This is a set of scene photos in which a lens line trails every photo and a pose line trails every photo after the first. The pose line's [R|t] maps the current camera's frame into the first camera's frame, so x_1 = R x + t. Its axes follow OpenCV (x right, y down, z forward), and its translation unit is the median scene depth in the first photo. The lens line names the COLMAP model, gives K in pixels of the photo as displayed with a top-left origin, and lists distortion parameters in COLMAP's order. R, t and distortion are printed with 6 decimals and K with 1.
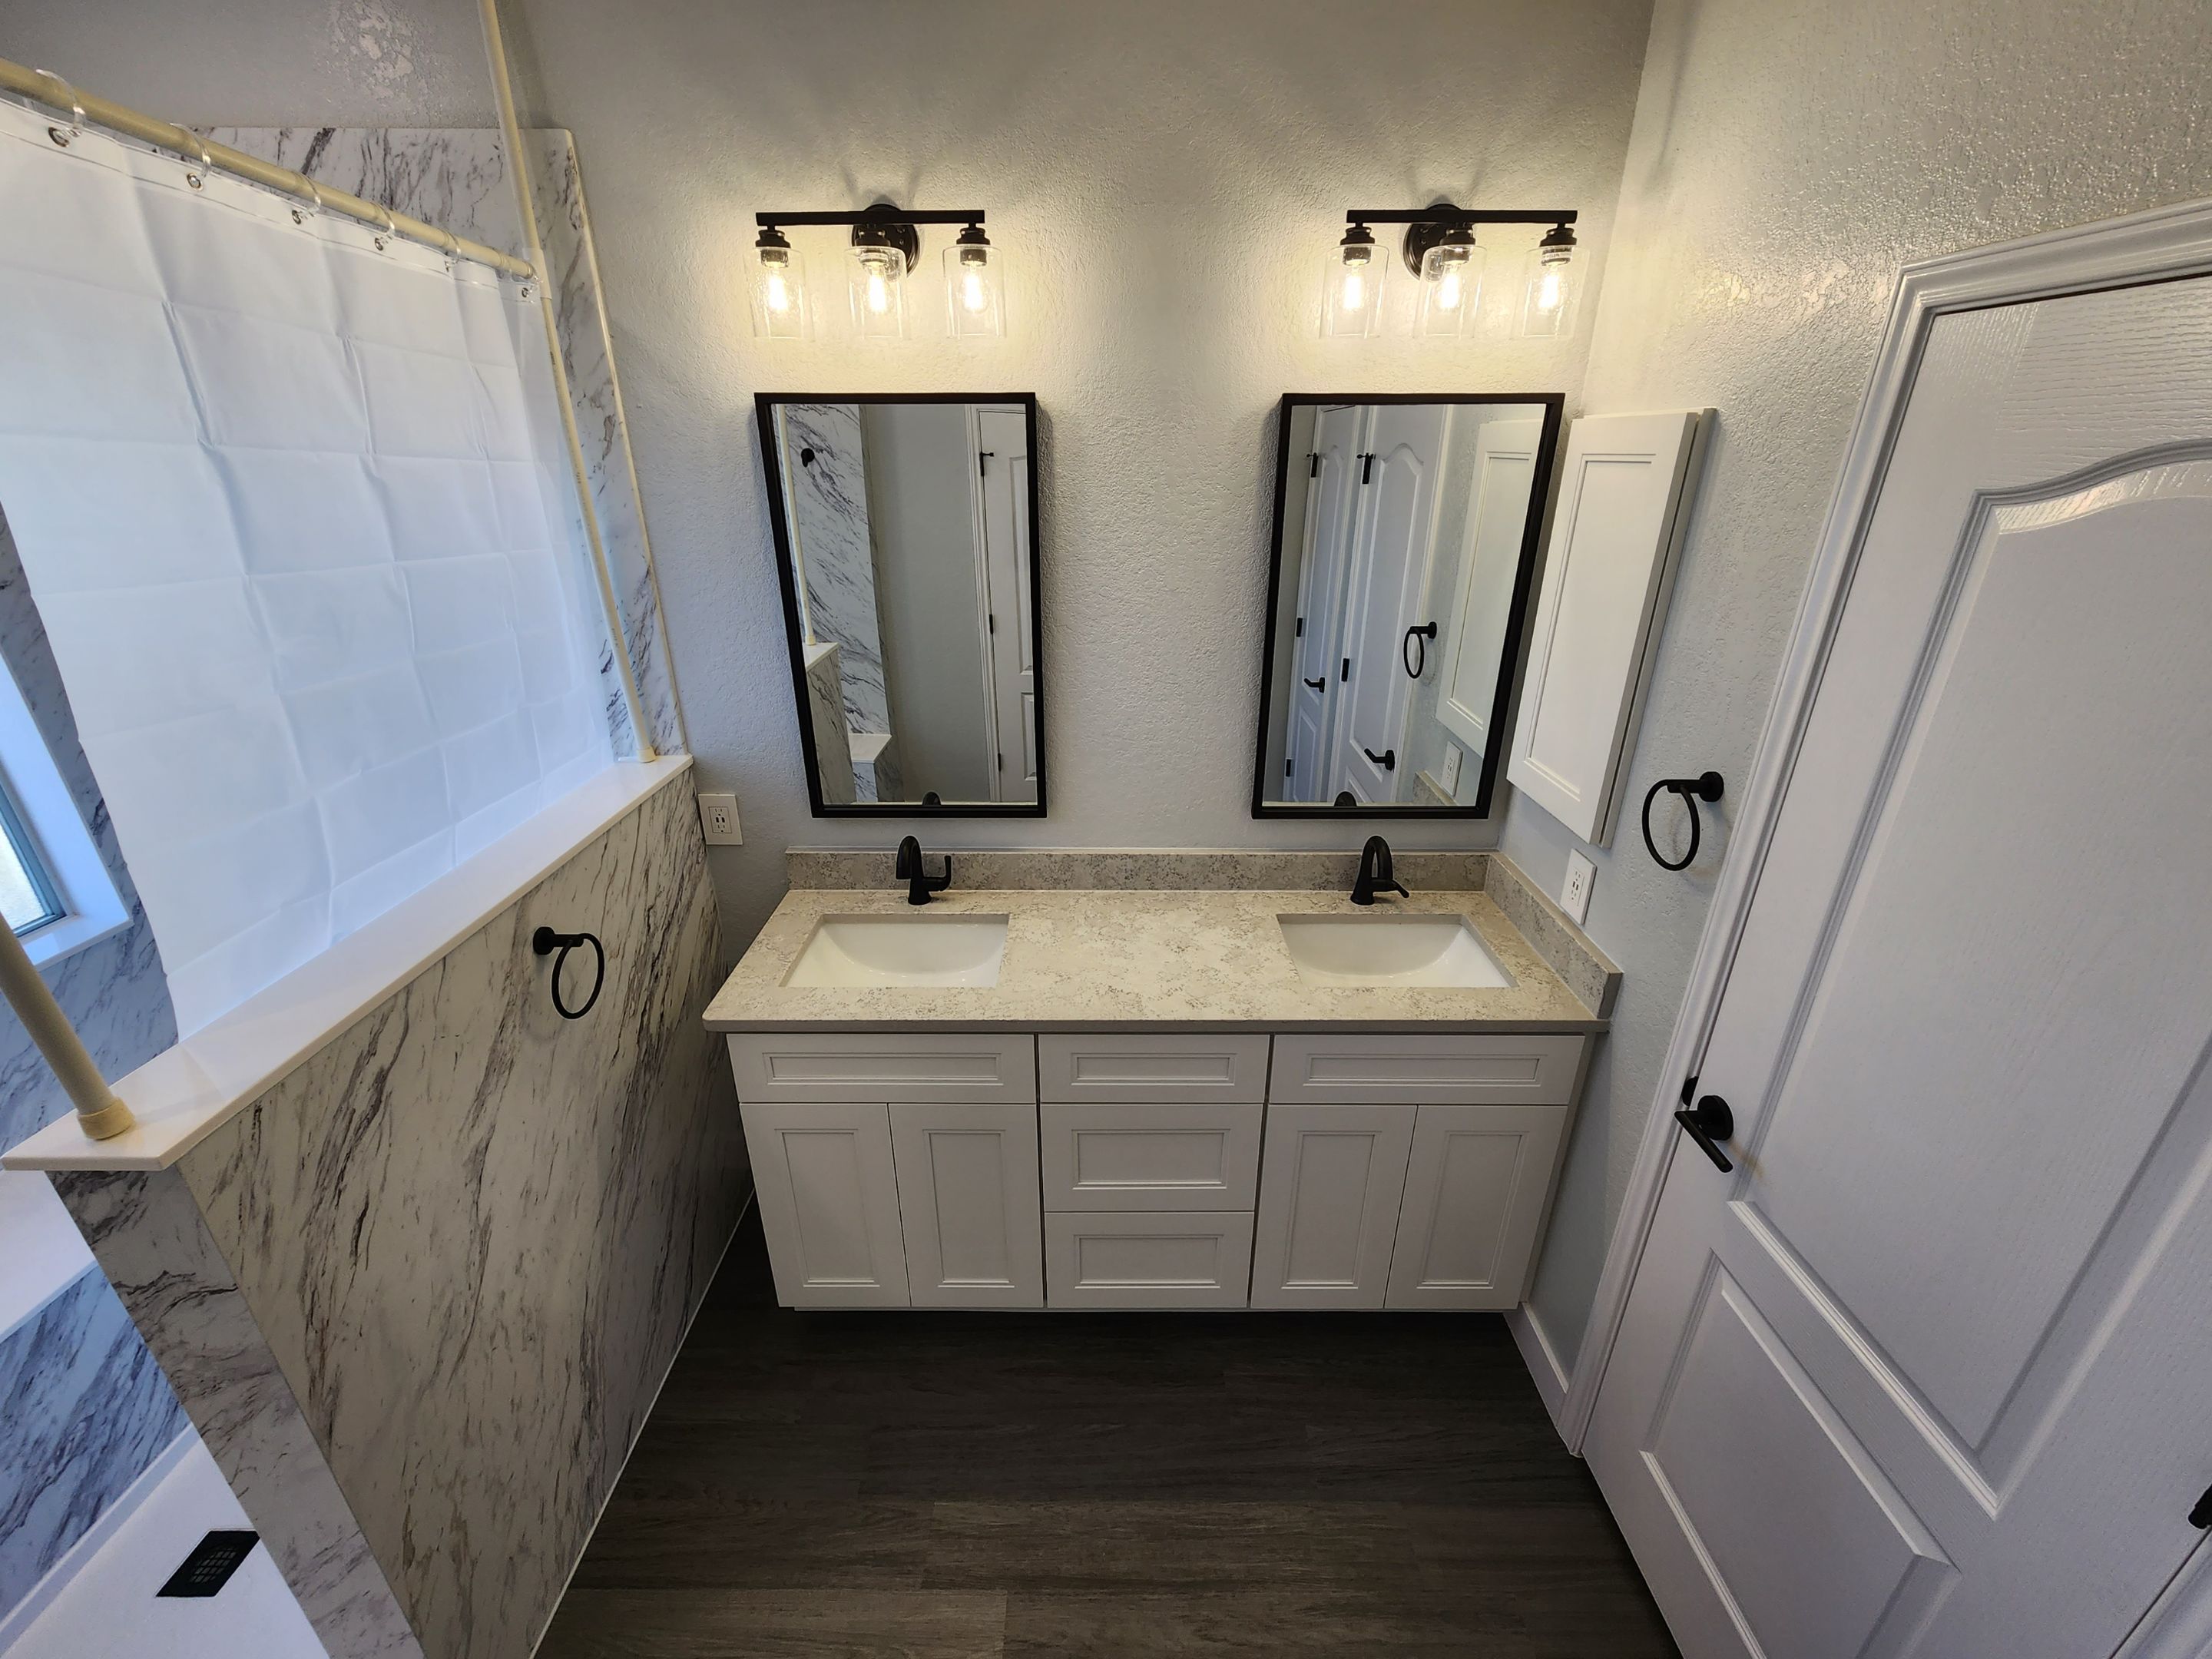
lens RADIAL K [[903.4, 0, 1100.7], [0, 903.4, 826.7], [0, 0, 1]] dist [0.002622, 0.000158]
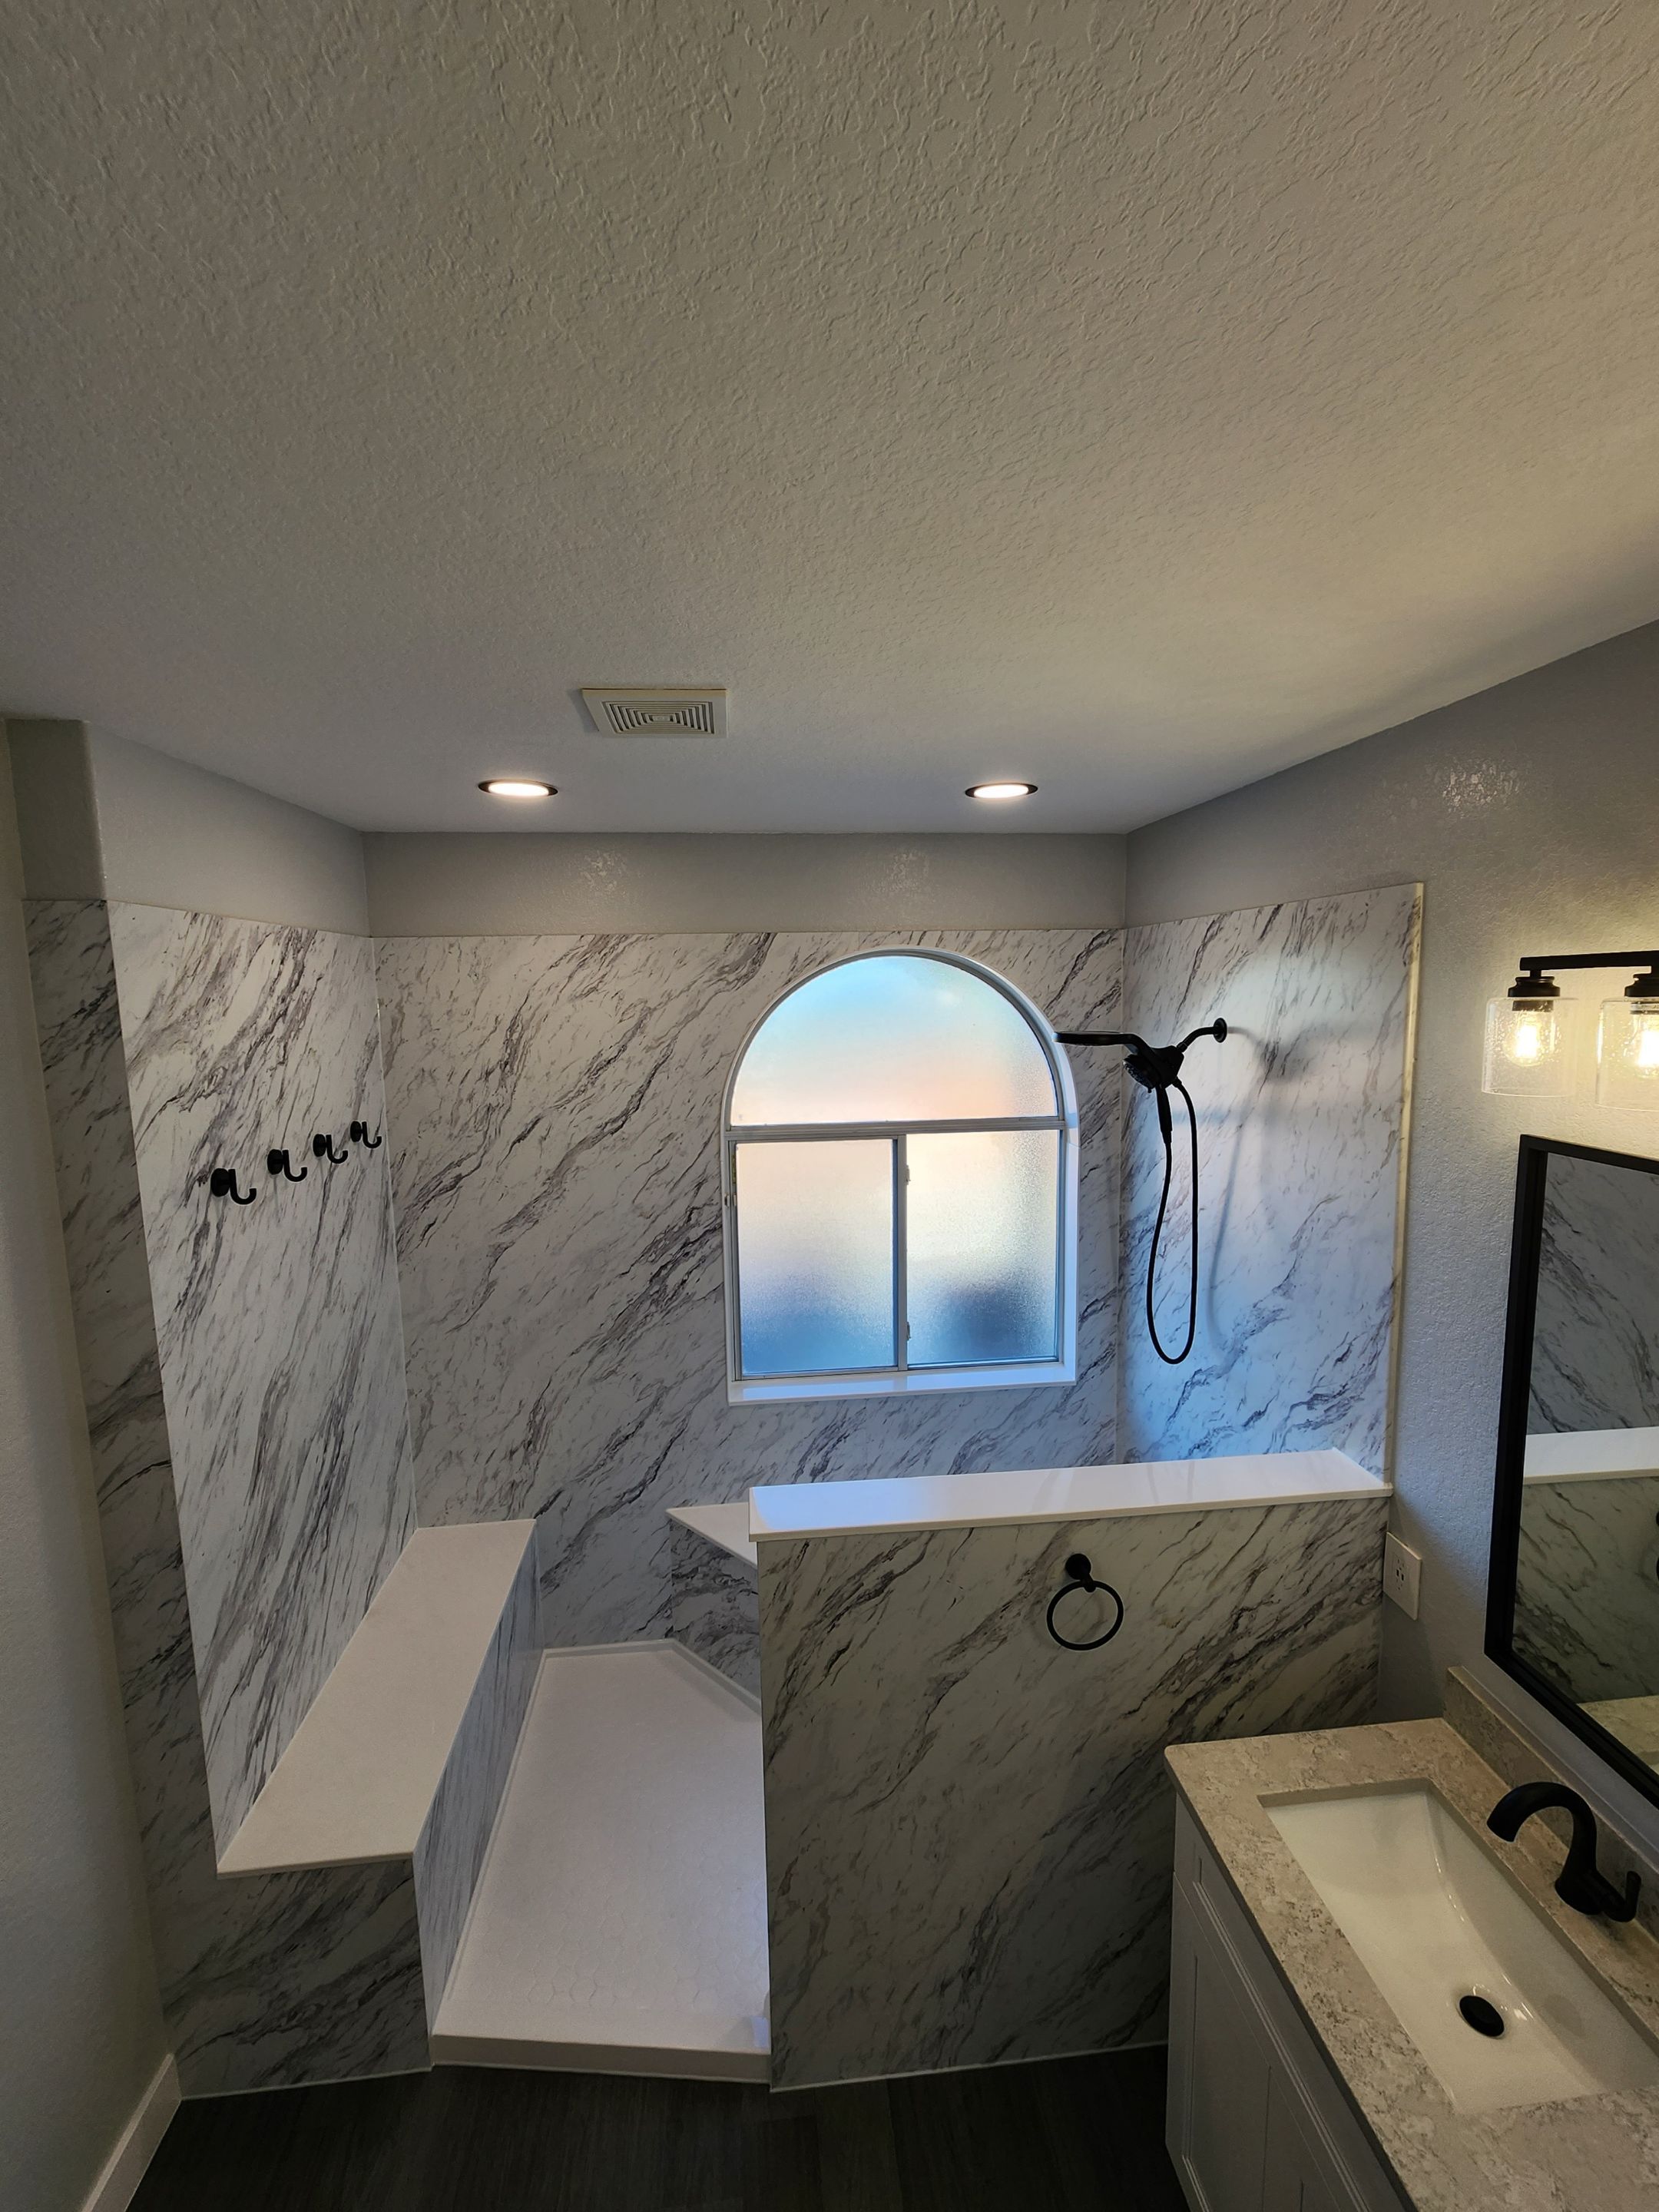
lens RADIAL K [[898.0, 0, 828.1], [0, 898.0, 1092.2], [0, 0, 1]] dist [0.003033, -0.004538]
pose [[0.096521, 0.112994, -0.988896, 0.378928], [-0.370890, 0.926064, 0.069614, -0.363385], [0.923647, 0.360052, 0.131293, 0.323026]]
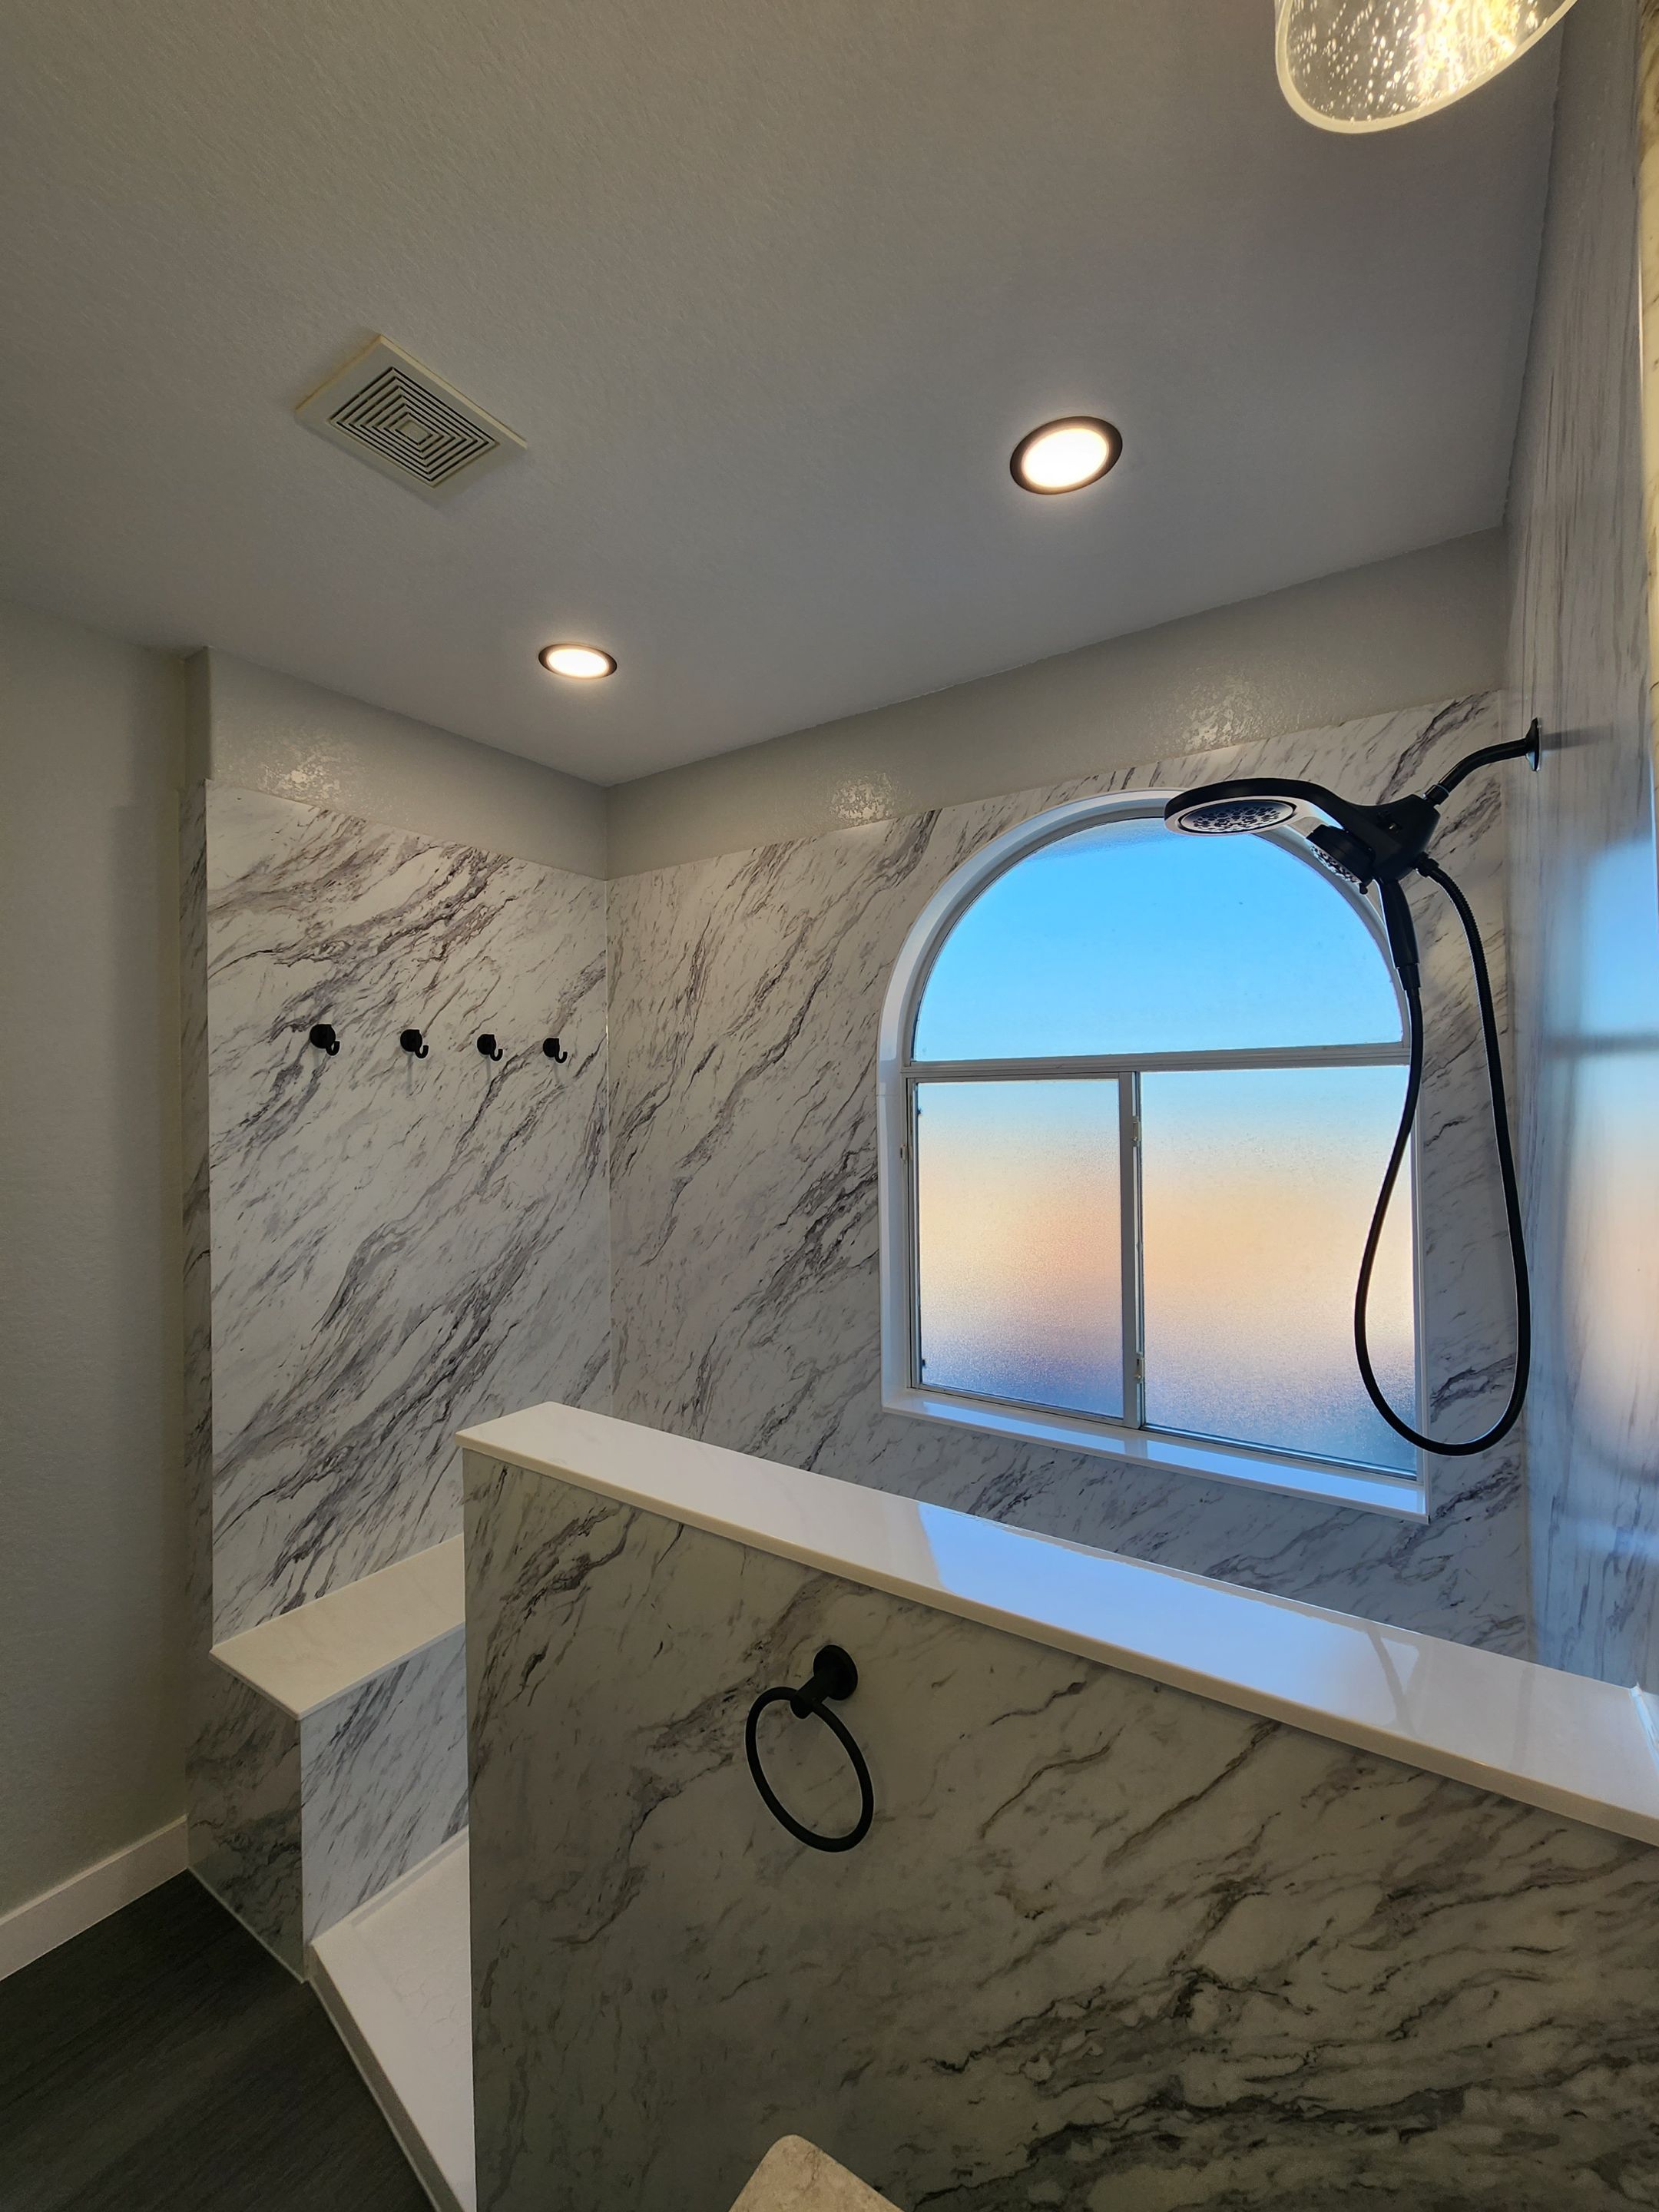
lens RADIAL K [[901.9, 0, 833.2], [0, 901.9, 1088.5], [0, 0, 1]] dist [0.002426, -0.003617]
pose [[-0.556111, -0.002971, -0.831103, -0.120465], [-0.308044, 0.929507, 0.202797, -0.319782], [0.771913, 0.368794, -0.517824, 1.085664]]
